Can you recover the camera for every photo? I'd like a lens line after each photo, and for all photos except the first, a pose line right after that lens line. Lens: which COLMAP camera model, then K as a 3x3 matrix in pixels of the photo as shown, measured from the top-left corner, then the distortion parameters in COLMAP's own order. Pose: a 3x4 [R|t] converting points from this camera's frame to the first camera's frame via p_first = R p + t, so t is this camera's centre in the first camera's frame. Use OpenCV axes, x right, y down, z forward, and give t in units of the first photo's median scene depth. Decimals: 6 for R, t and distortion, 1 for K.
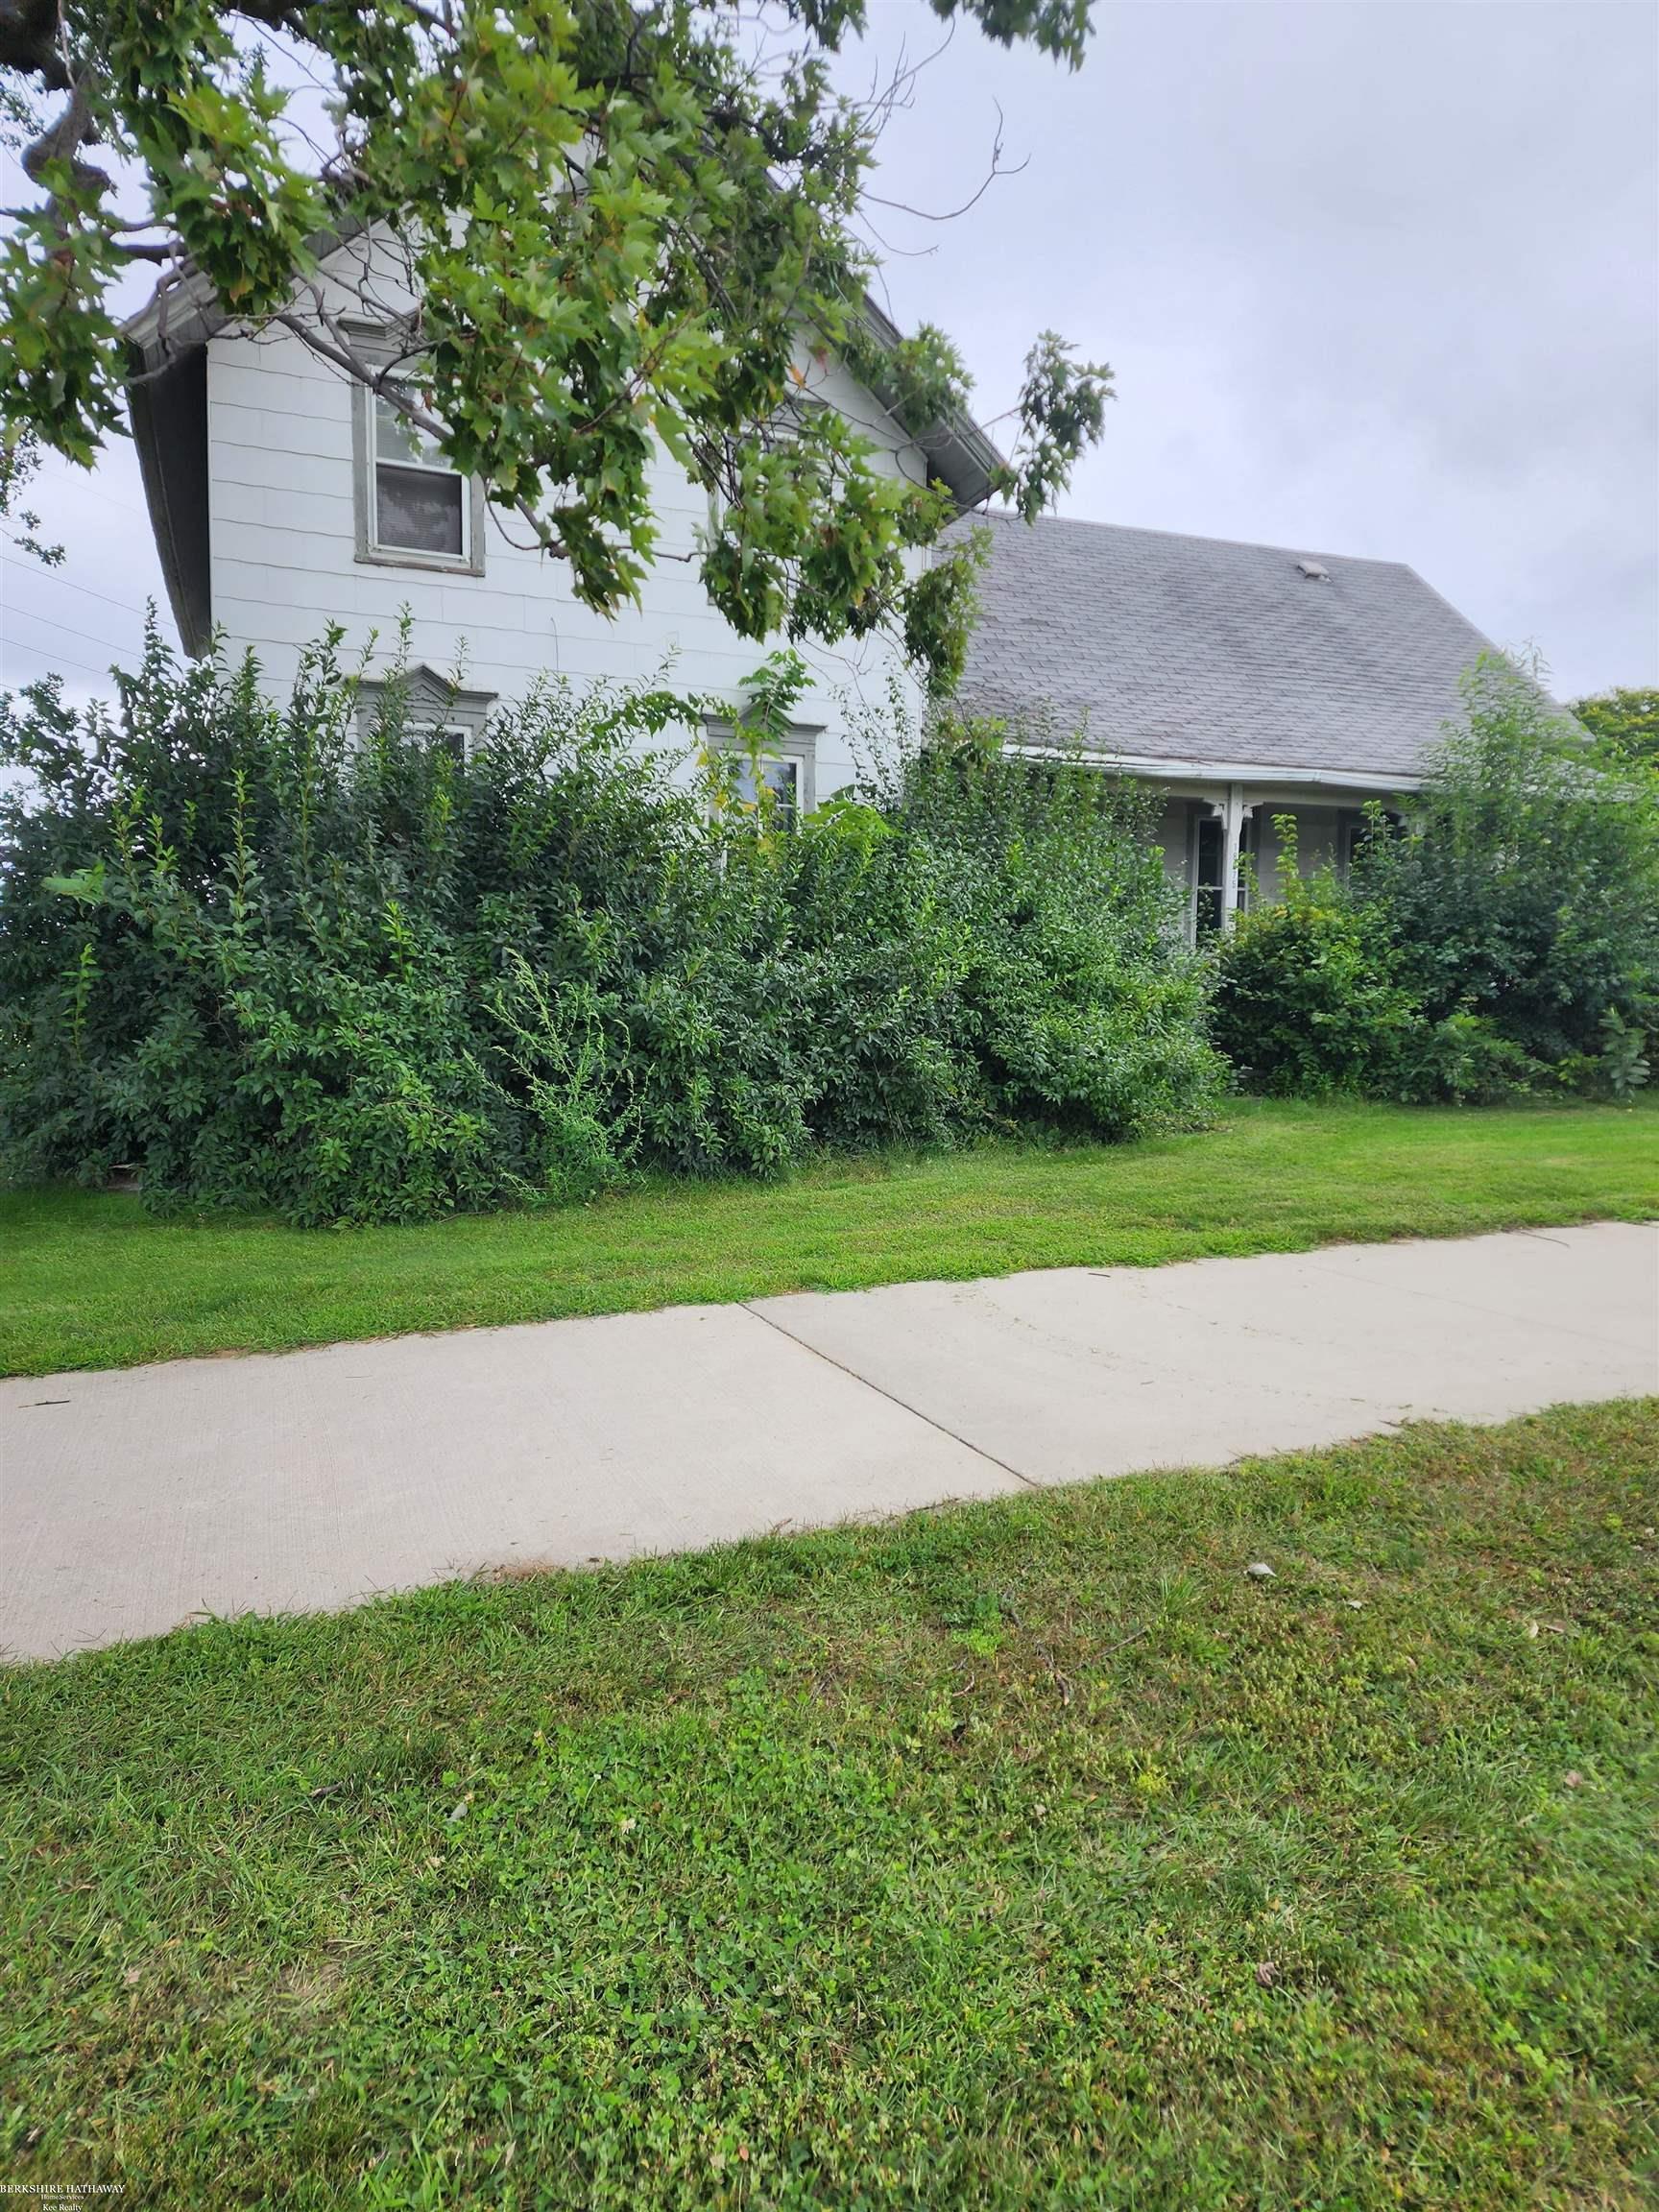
lens RADIAL K [[1415.4, 0, 827.3], [0, 1415.4, 1112.4], [0, 0, 1]] dist [0.105076, -0.098391]
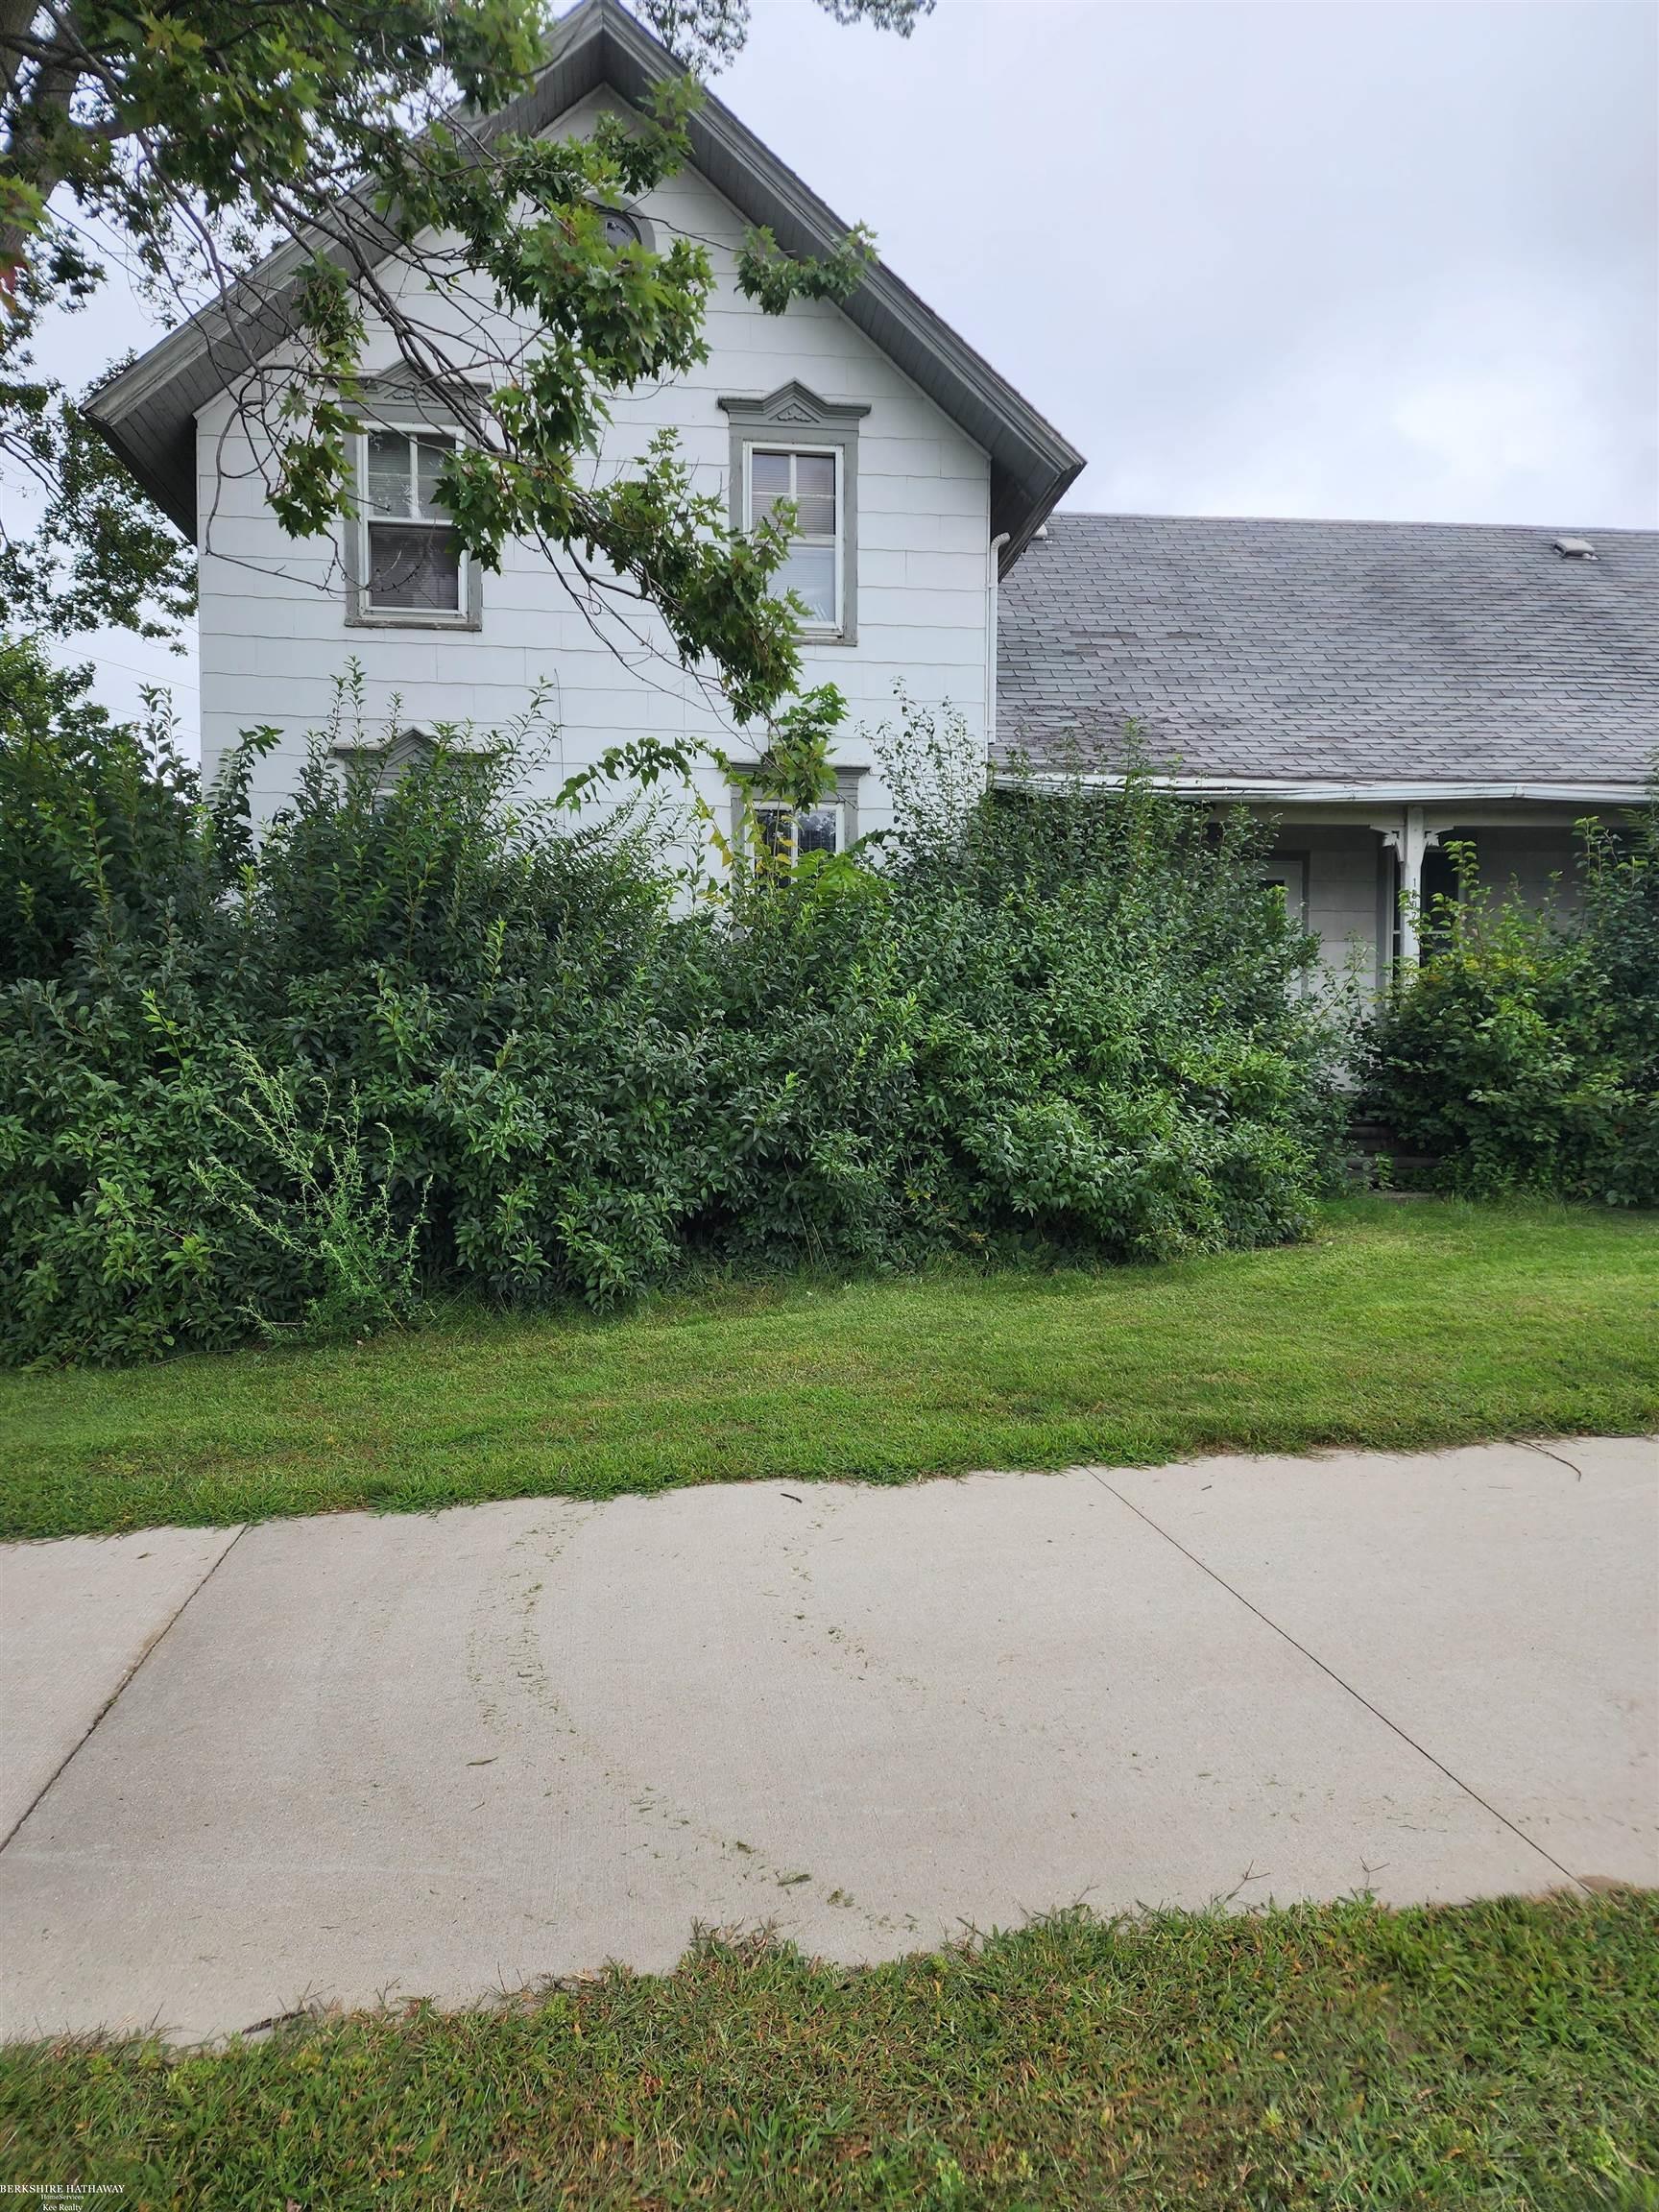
lens RADIAL K [[1415.4, 0, 827.3], [0, 1415.4, 1112.4], [0, 0, 1]] dist [0.105076, -0.098391]
pose [[0.970250, -0.003392, -0.242082, 0.193392], [-0.006375, 0.999197, -0.039549, -0.024476], [0.242022, 0.039915, 0.969449, 0.158186]]
